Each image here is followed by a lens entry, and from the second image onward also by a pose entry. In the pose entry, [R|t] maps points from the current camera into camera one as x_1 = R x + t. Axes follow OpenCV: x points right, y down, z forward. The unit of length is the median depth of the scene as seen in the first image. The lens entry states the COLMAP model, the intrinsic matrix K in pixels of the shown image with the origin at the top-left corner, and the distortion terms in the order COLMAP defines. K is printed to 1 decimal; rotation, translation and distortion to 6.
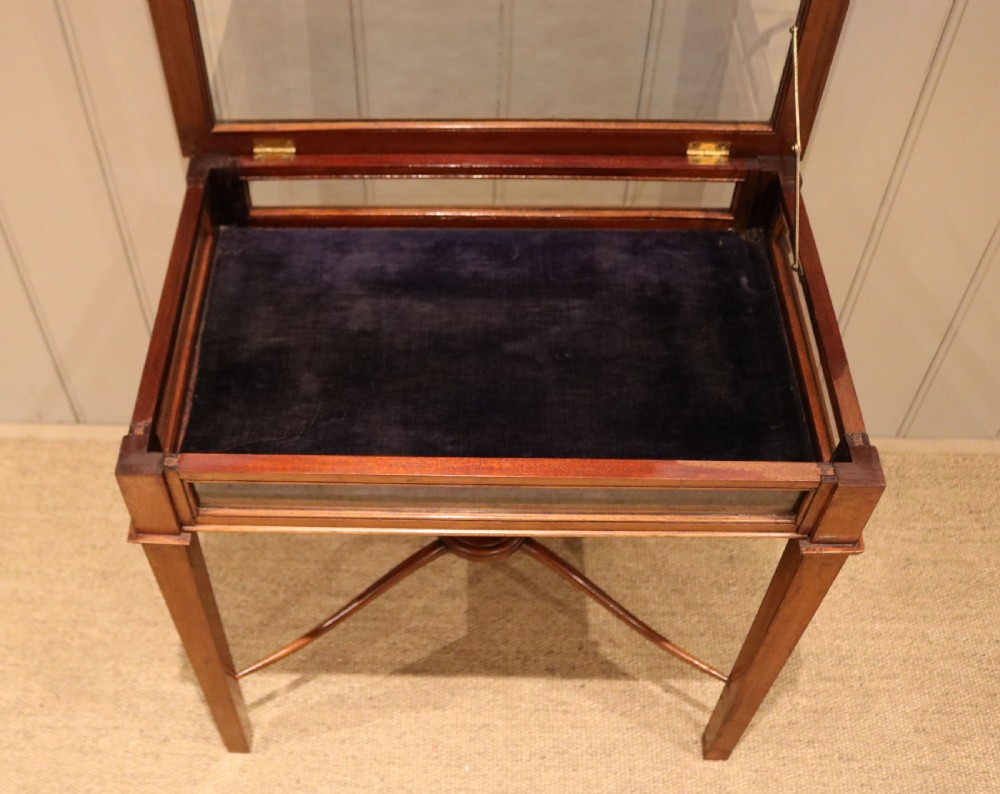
lens RADIAL K [[1147.6, 0, 414.3], [0, 1147.6, 379.2], [0, 0, 1]] dist [-0.162183, 0.125126]
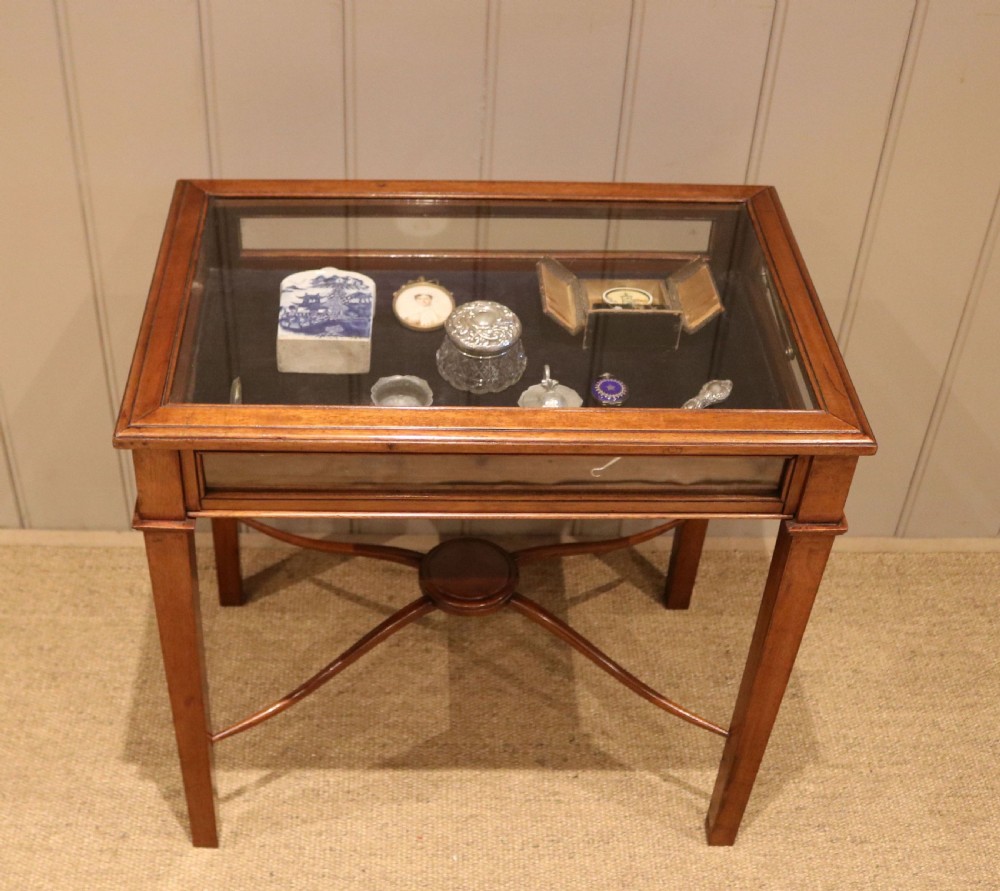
lens RADIAL K [[1413.7, 0, 422.3], [0, 1413.7, 391.4], [0, 0, 1]] dist [-0.157685, 0.111635]
pose [[0.998188, 0.005138, 0.059956, -0.048112], [0.006994, 0.979691, -0.200393, 0.190411], [-0.059768, 0.200449, 0.977879, -0.181333]]
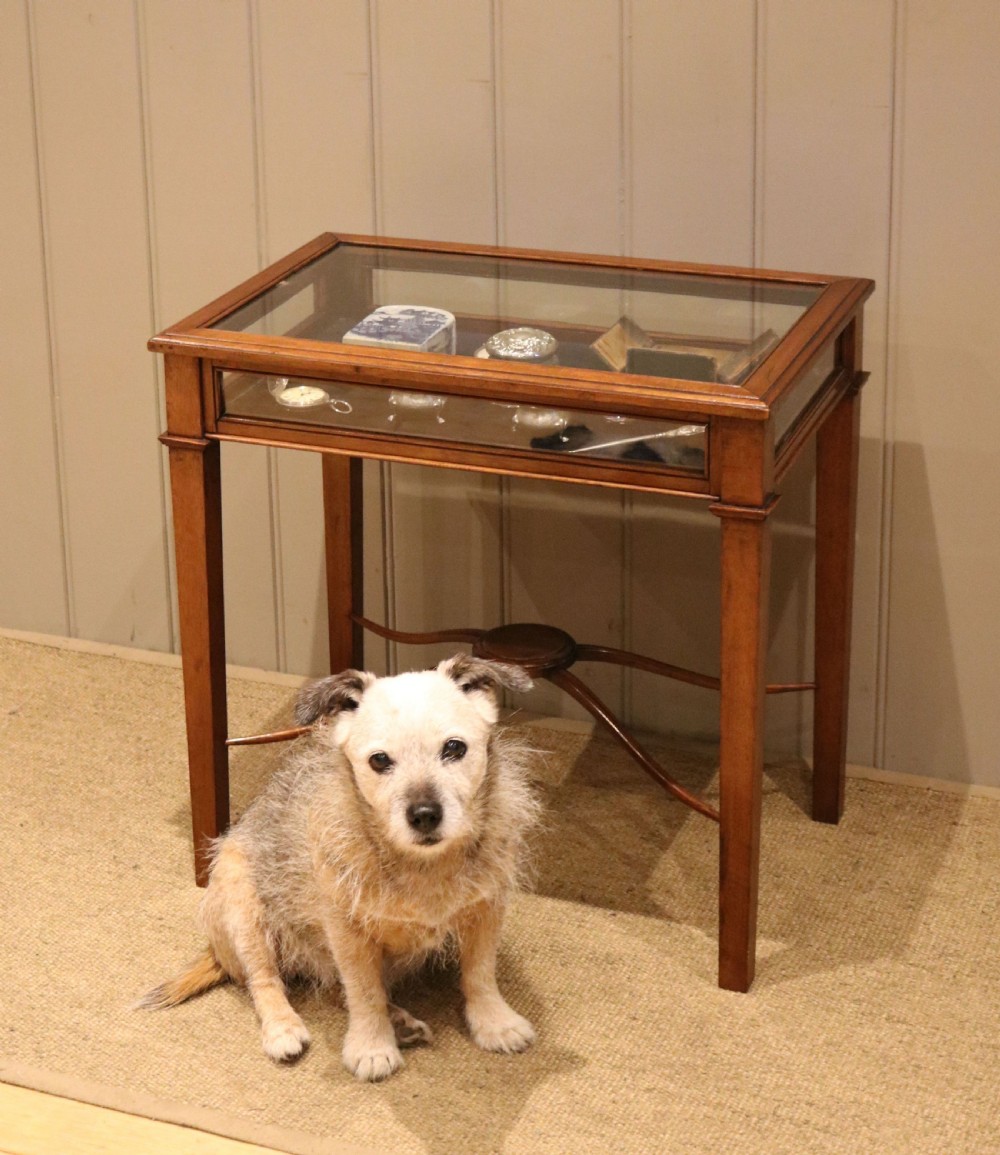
lens RADIAL K [[2591.7, 0, 422.6], [0, 2591.7, 331.0], [0, 0, 1]] dist [-0.069840, 0.051032]
pose [[0.934900, 0.107432, -0.338260, 0.612958], [-0.271303, 0.830792, -0.485983, 0.875039], [0.228814, 0.546116, 0.805854, -0.789587]]
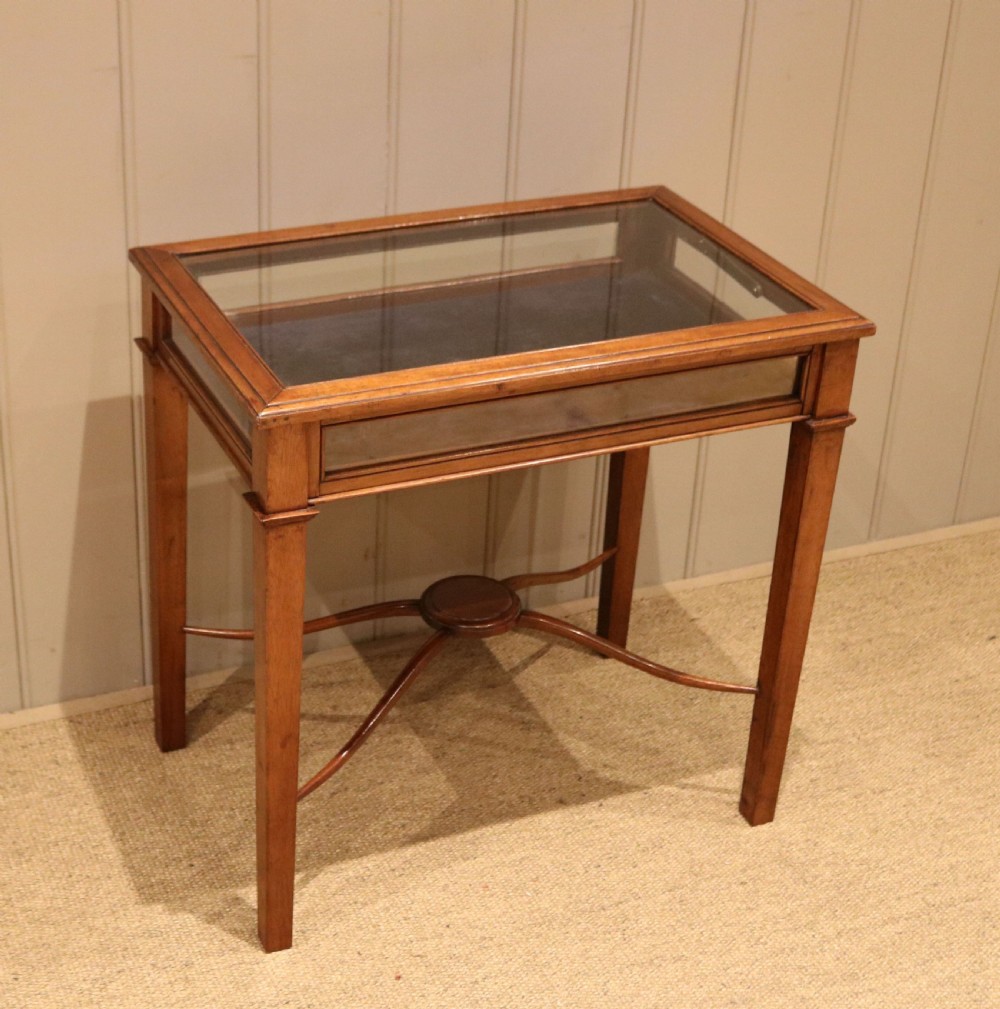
lens RADIAL K [[1892.0, 0, 411.2], [0, 1892.0, 486.5], [0, 0, 1]] dist [-0.102727, 0.007914]
pose [[0.907162, -0.152640, 0.392120, -0.544887], [0.288216, 0.904360, -0.314744, 0.473849], [-0.306575, 0.398539, 0.864395, -0.364030]]
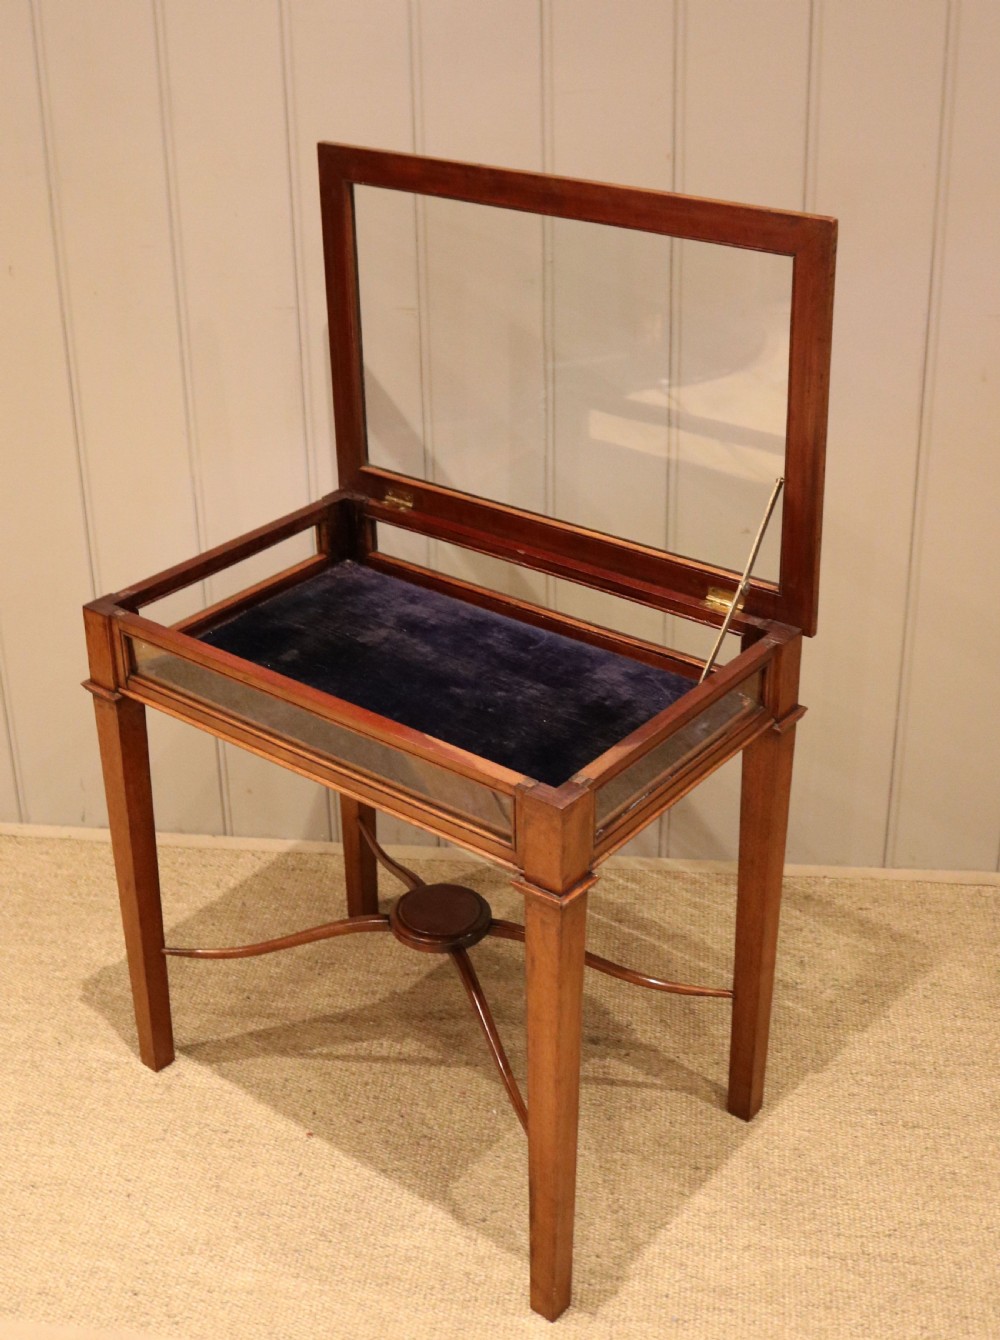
lens RADIAL K [[1767.0, 0, 436.0], [0, 1767.0, 500.1], [0, 0, 1]] dist [-0.136120, 0.109789]
pose [[0.995321, 0.031081, -0.091493, 0.109747], [-0.069660, 0.887000, -0.456486, 0.533758], [0.066967, 0.460723, 0.885014, -0.492420]]
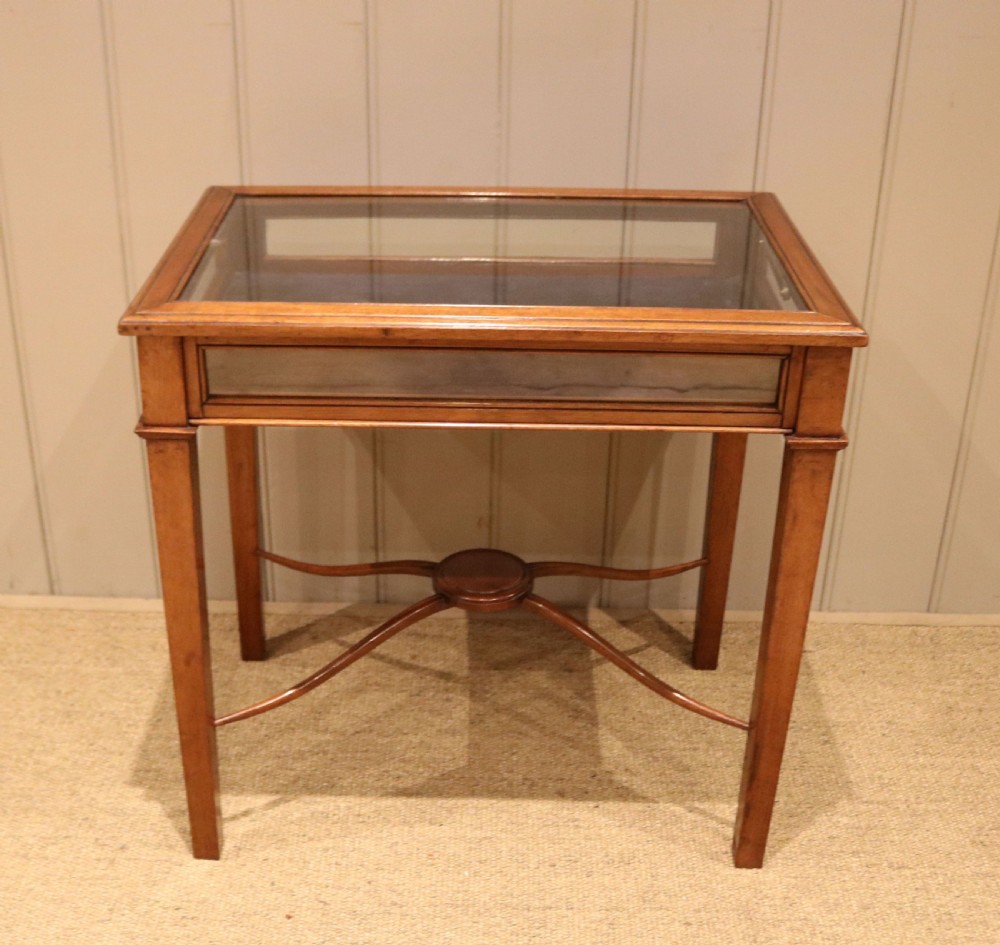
lens RADIAL K [[1383.6, 0, 454.3], [0, 1383.6, 468.5], [0, 0, 1]] dist [-0.159278, 0.119580]
pose [[0.999507, 0.020734, 0.023588, 0.005532], [-0.009851, 0.920163, -0.391411, 0.451230], [-0.029821, 0.390986, 0.919913, -0.096022]]
